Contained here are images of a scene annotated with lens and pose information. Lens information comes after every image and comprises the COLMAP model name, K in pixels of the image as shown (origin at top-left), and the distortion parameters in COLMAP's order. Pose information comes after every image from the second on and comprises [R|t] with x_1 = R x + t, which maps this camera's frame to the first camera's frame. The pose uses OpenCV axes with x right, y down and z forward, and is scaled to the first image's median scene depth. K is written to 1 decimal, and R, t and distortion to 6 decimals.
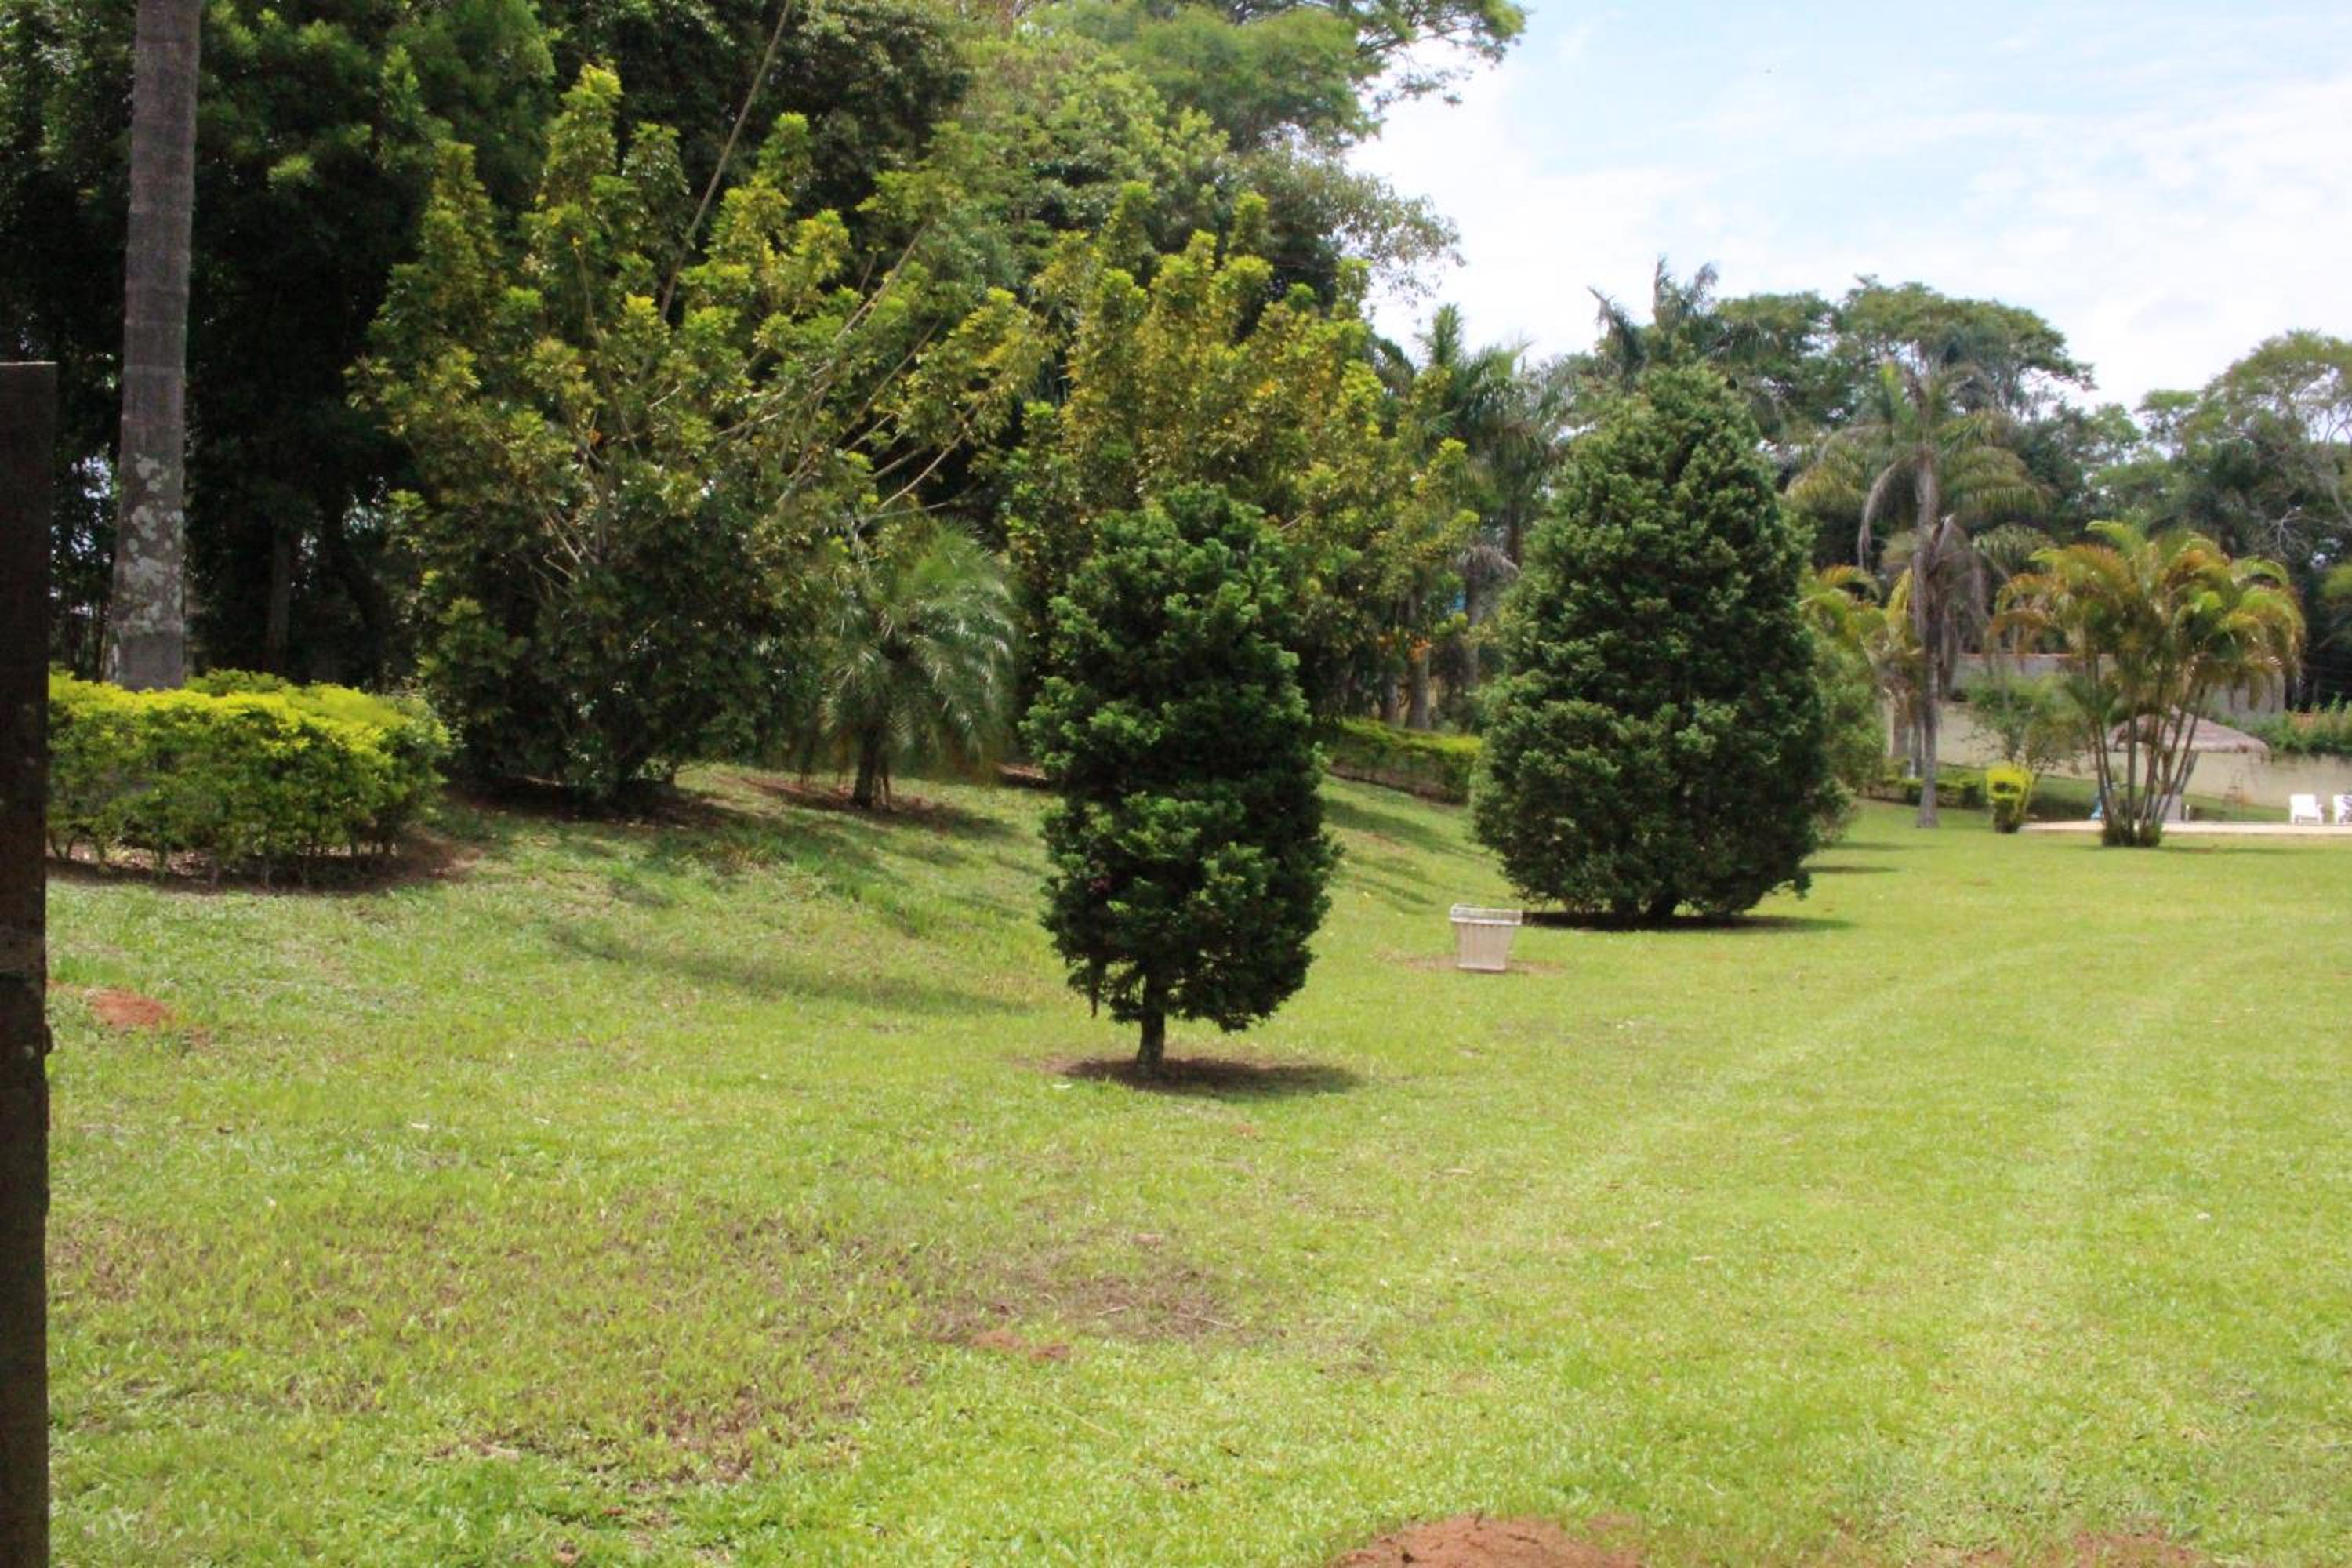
lens RADIAL K [[2086.0, 0, 1129.5], [0, 2086.0, 808.0], [0, 0, 1]] dist [-0.145205, 0.112105]
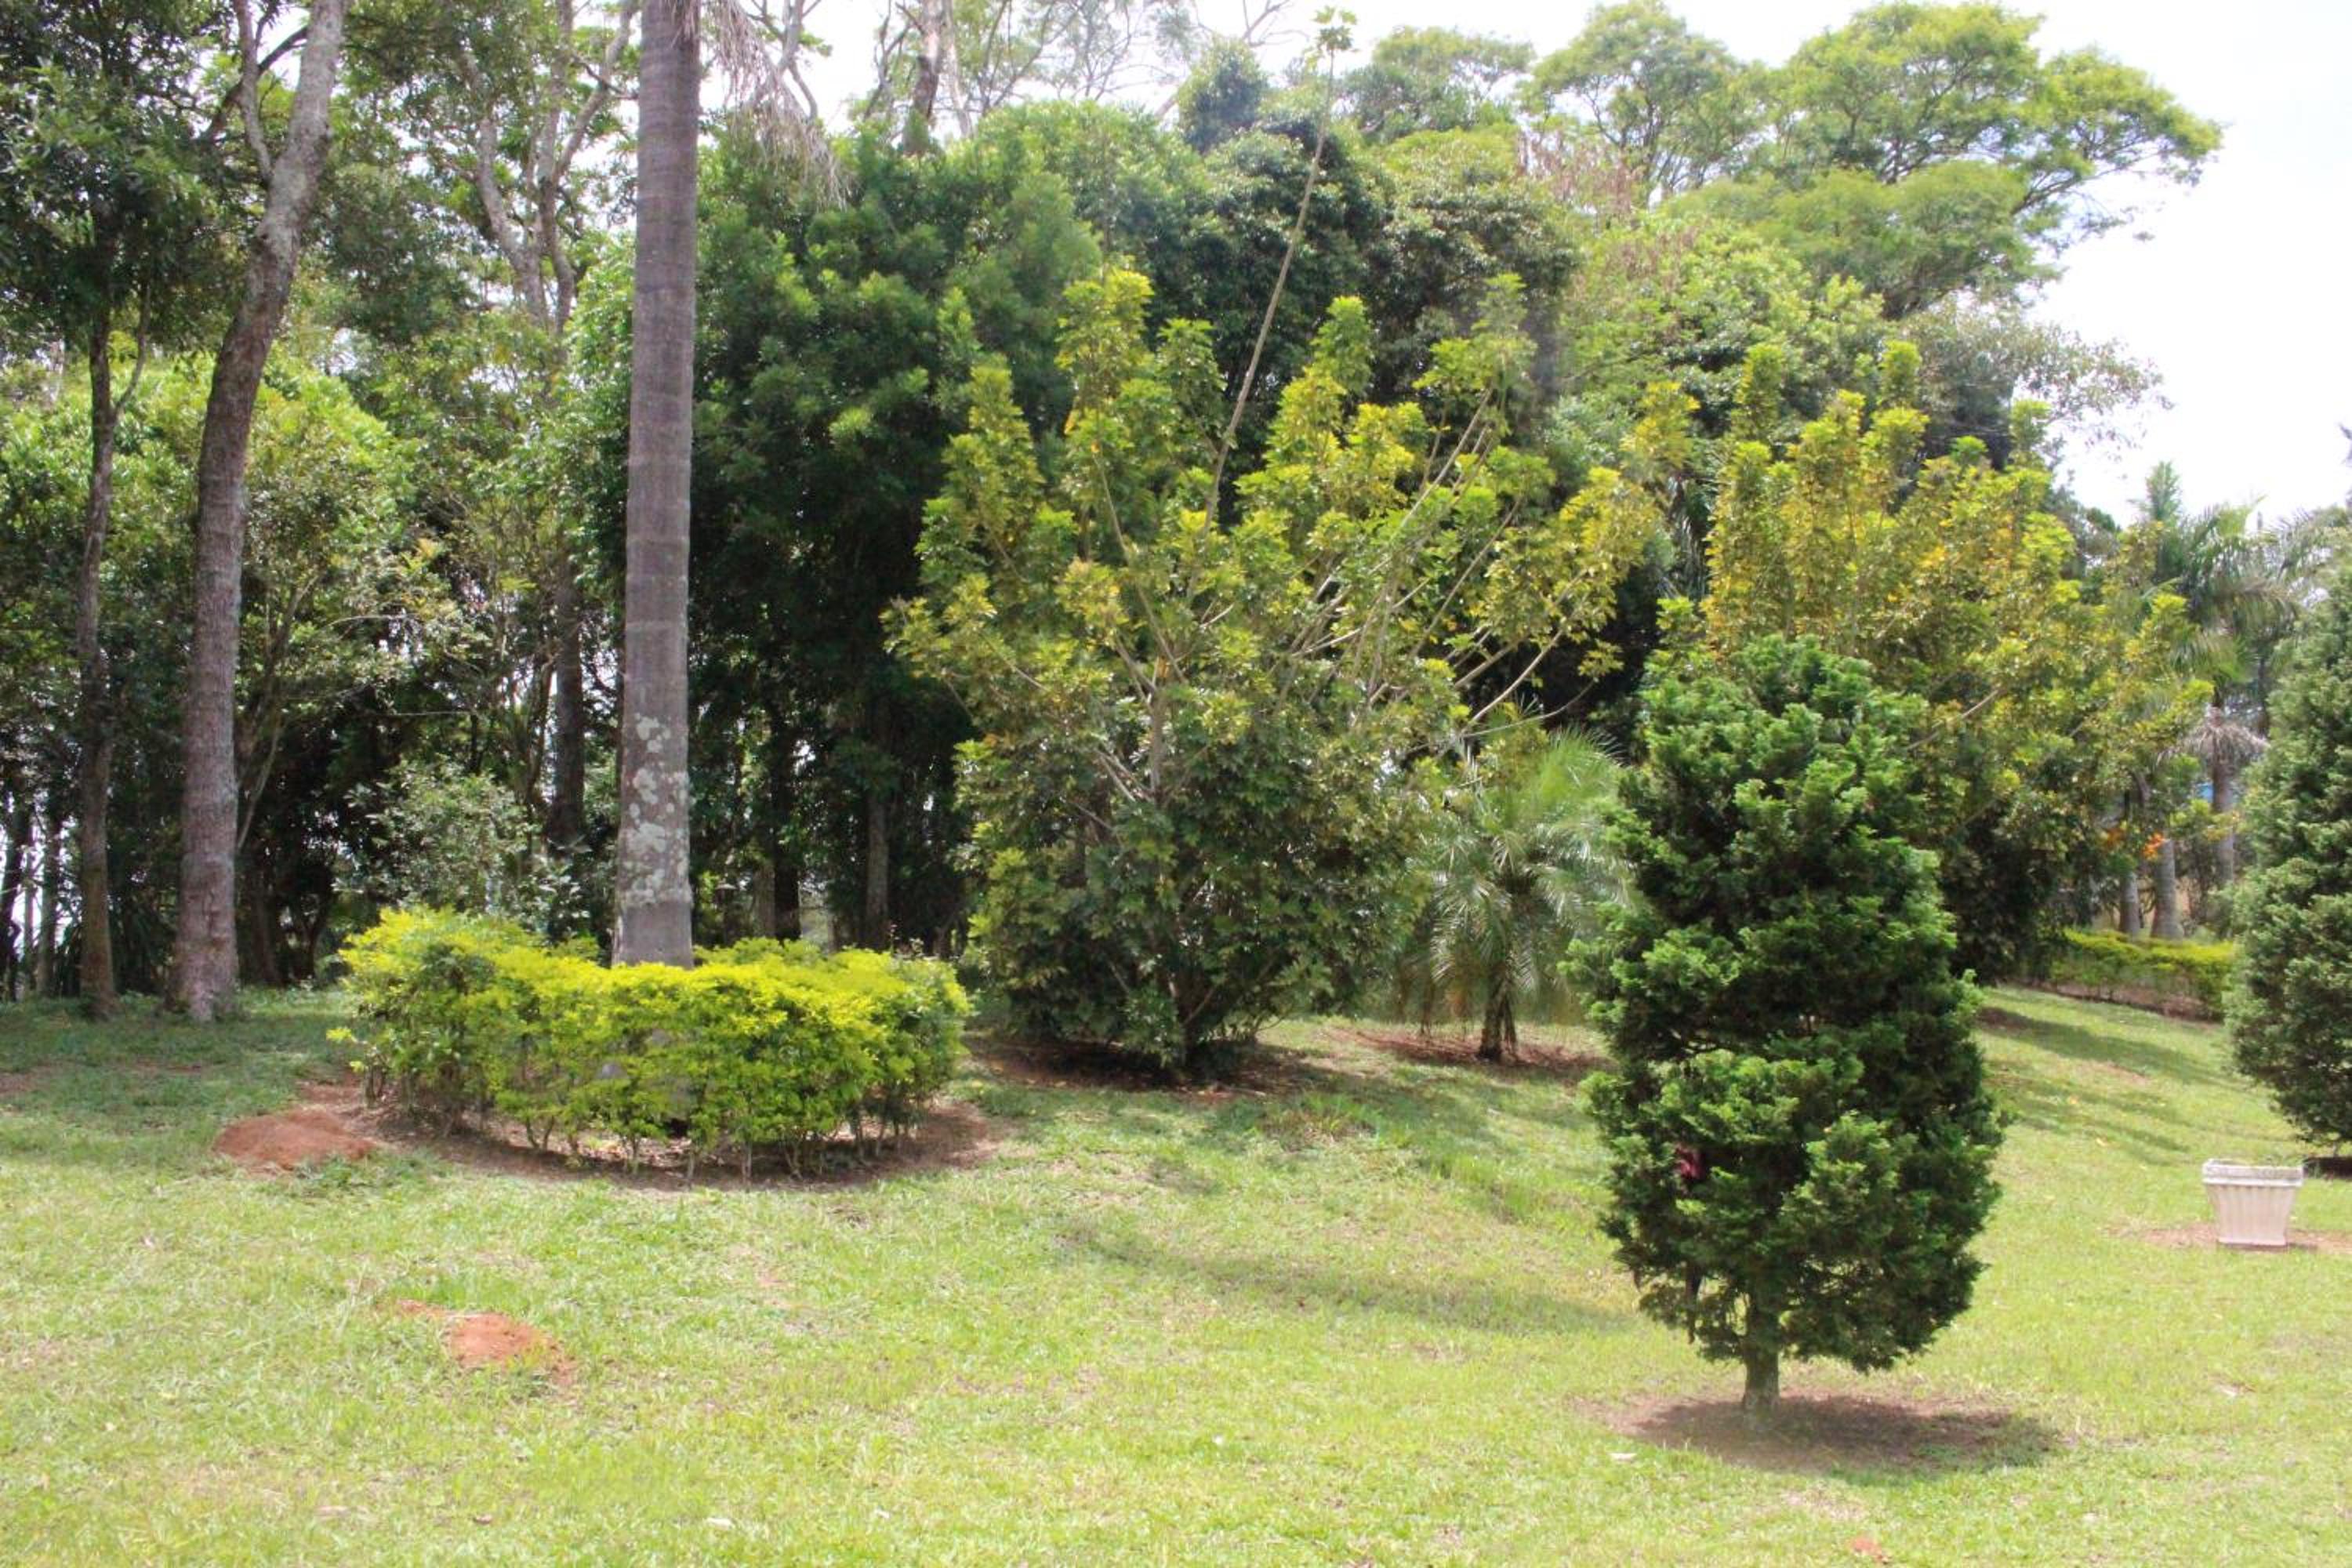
lens RADIAL K [[2086.0, 0, 1129.5], [0, 2086.0, 808.0], [0, 0, 1]] dist [-0.145205, 0.112105]
pose [[0.941958, -0.068332, -0.328704, 0.032859], [0.029904, 0.992253, -0.120580, -0.006575], [0.334397, 0.103752, 0.936704, 0.141622]]
